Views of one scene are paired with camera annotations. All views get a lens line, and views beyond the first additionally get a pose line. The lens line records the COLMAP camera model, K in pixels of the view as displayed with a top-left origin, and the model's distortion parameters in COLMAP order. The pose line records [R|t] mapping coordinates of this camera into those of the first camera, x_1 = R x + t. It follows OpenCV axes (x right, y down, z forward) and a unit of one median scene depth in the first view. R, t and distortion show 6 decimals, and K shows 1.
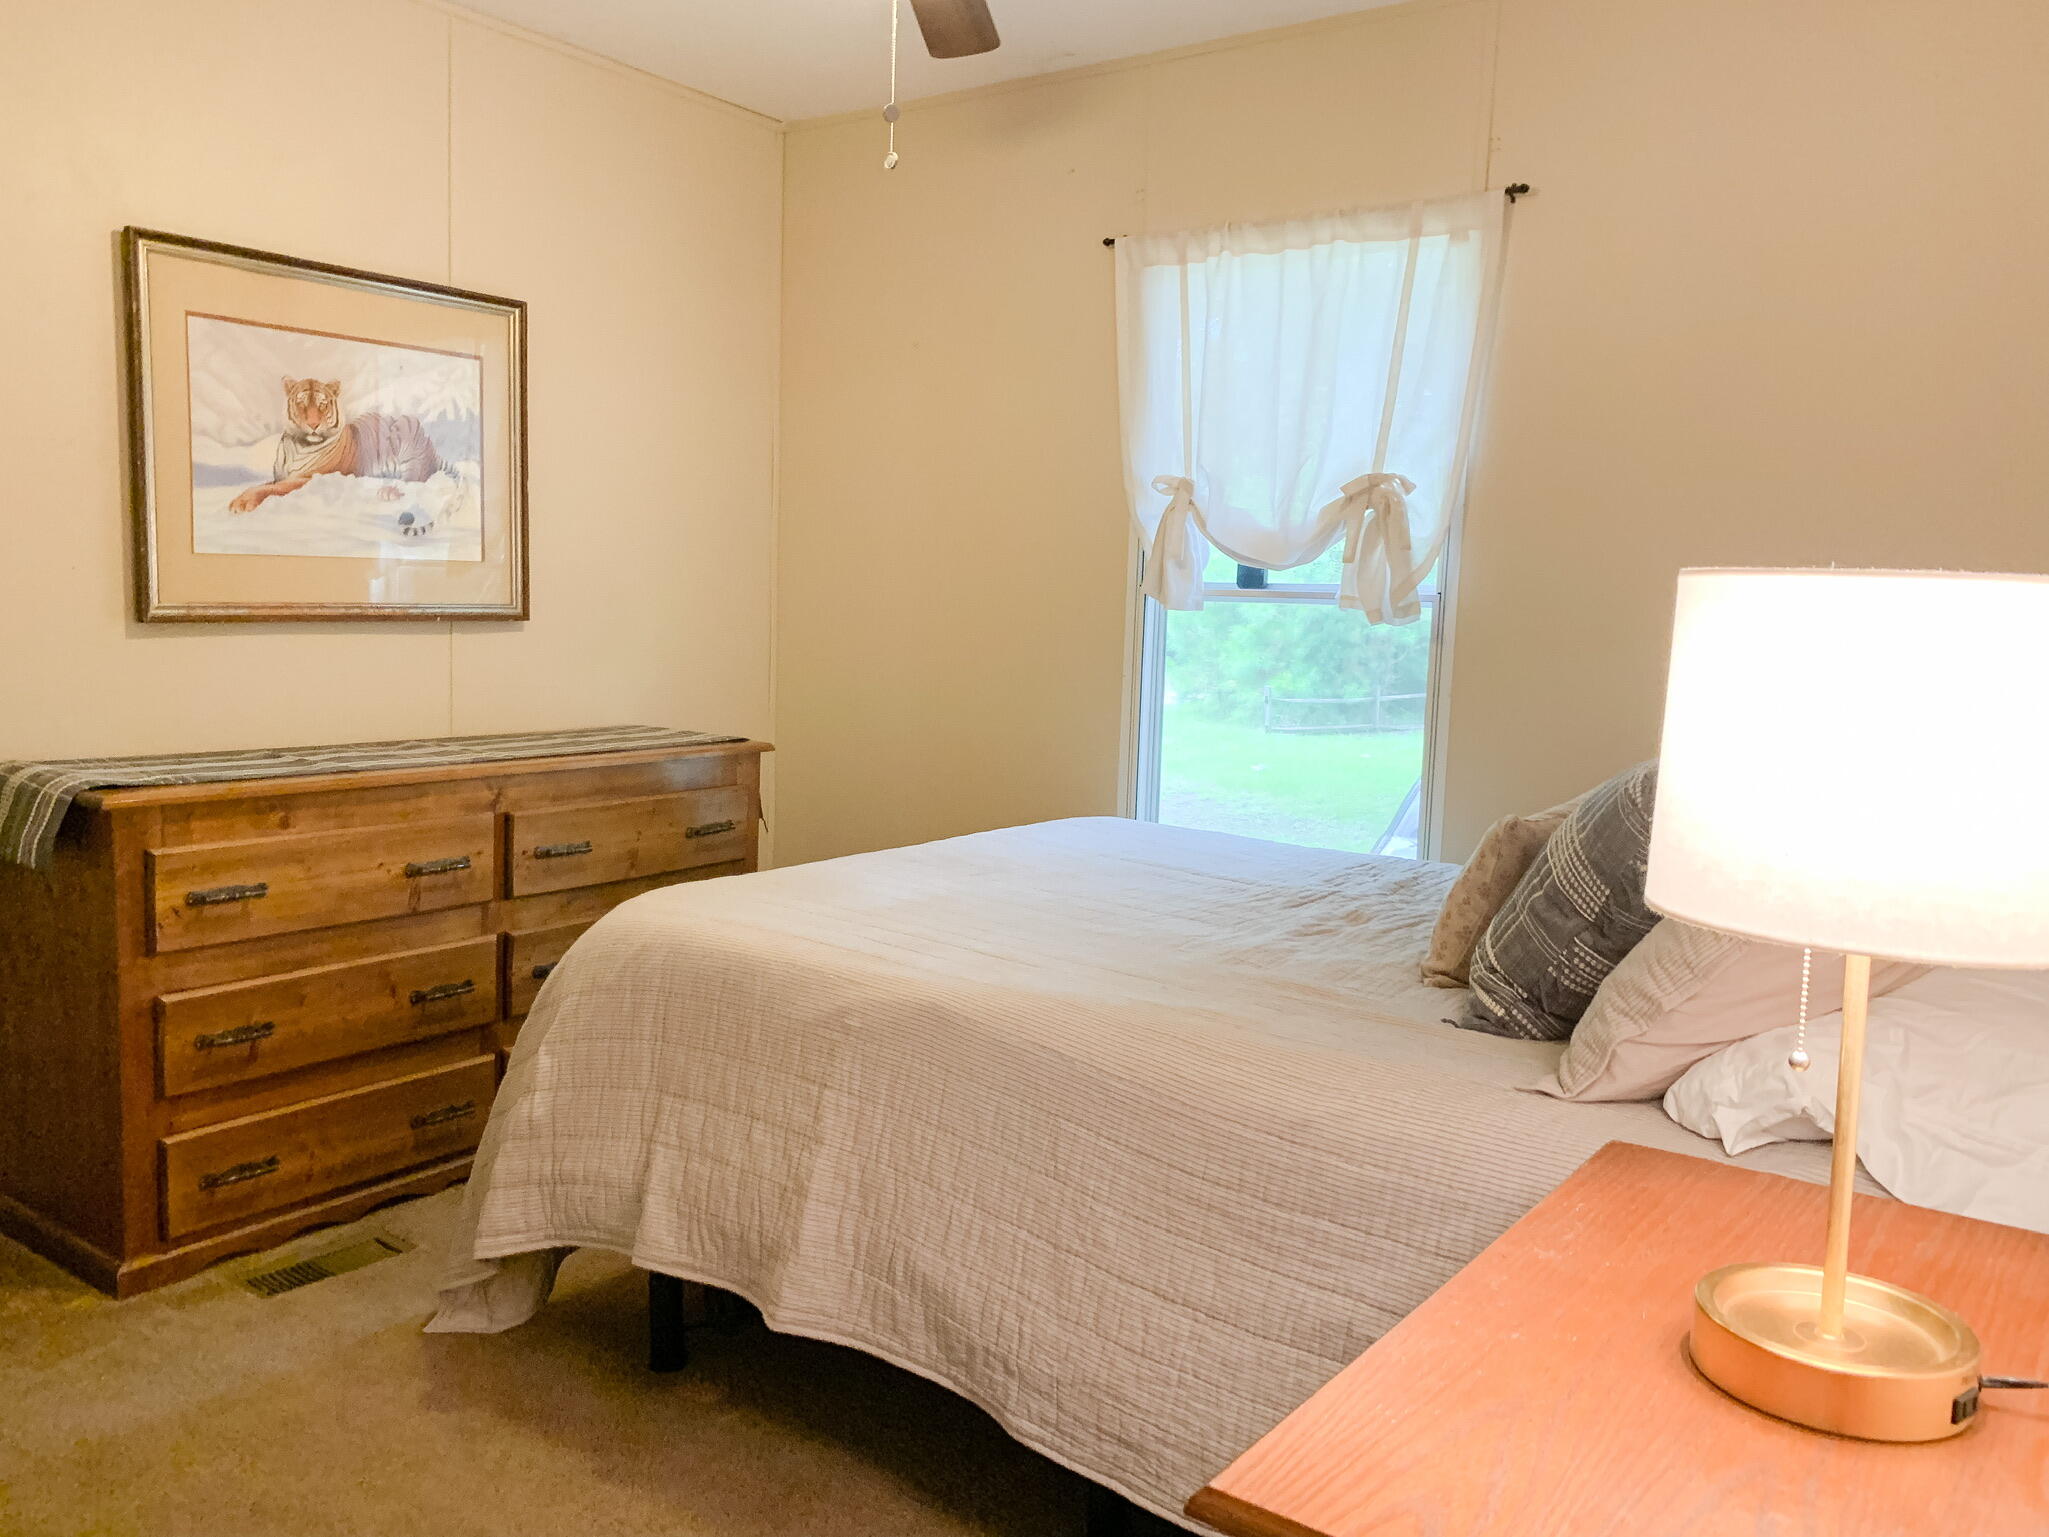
lens RADIAL K [[1552.5, 0, 1030.3], [0, 1552.5, 761.2], [0, 0, 1]] dist [0.044910, -0.056955]
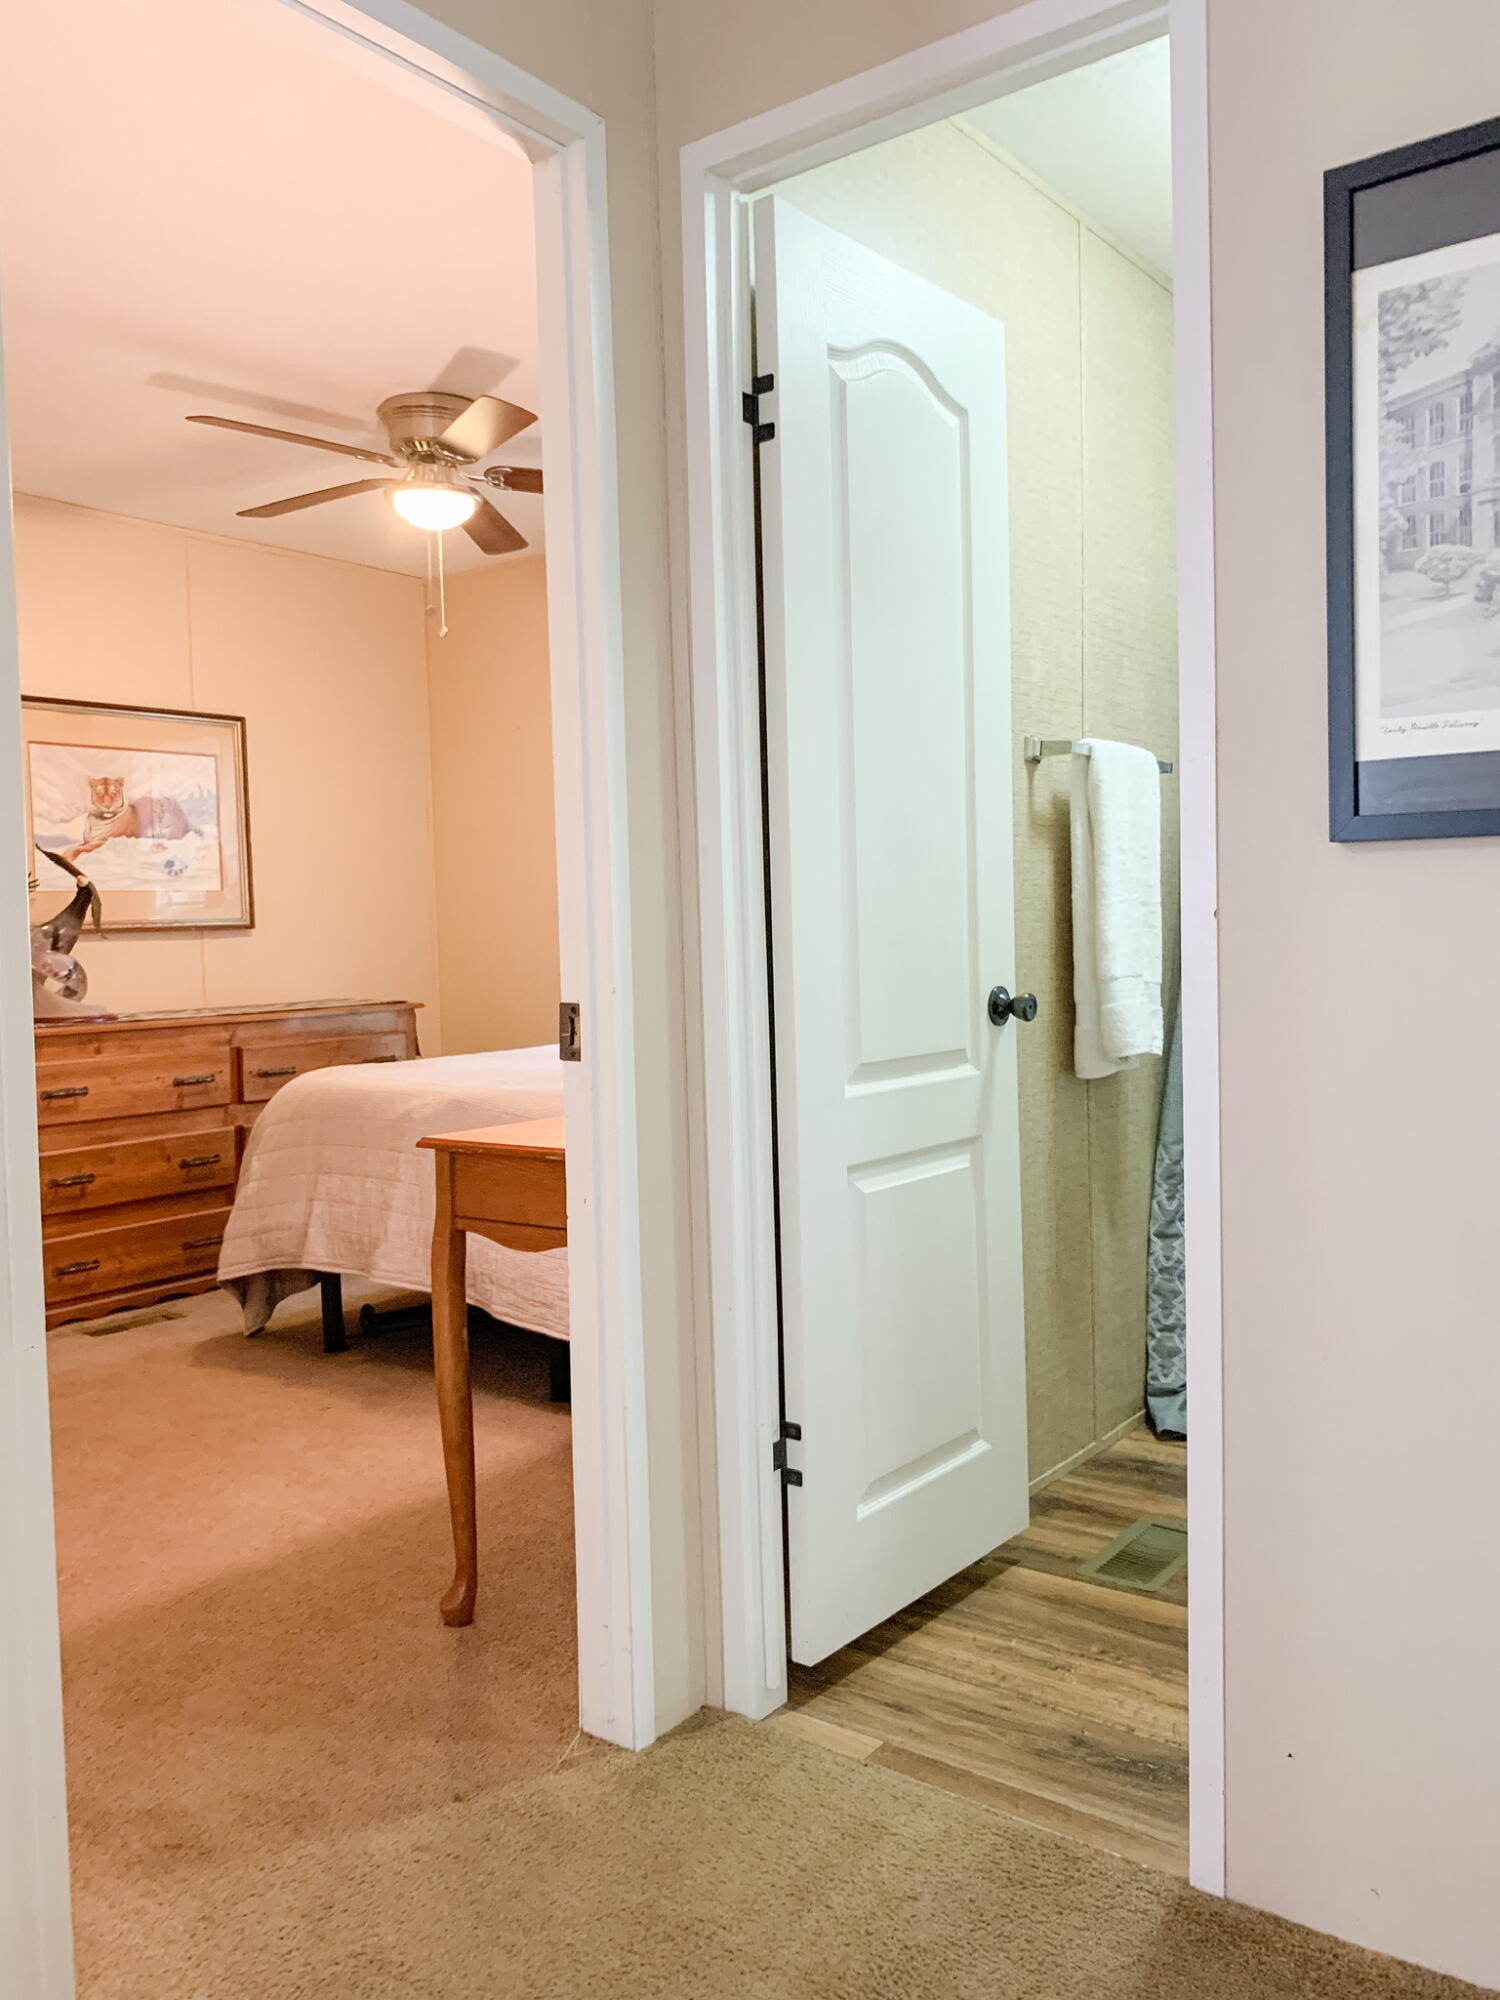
lens RADIAL K [[1515.4, 0, 741.7], [0, 1515.4, 1002.6], [0, 0, 1]] dist [0.044910, -0.056955]
pose [[0.997697, -0.057615, -0.035797, 0.222504], [0.055337, 0.996563, -0.061647, 0.112272], [0.039226, 0.059524, 0.997456, -0.495785]]
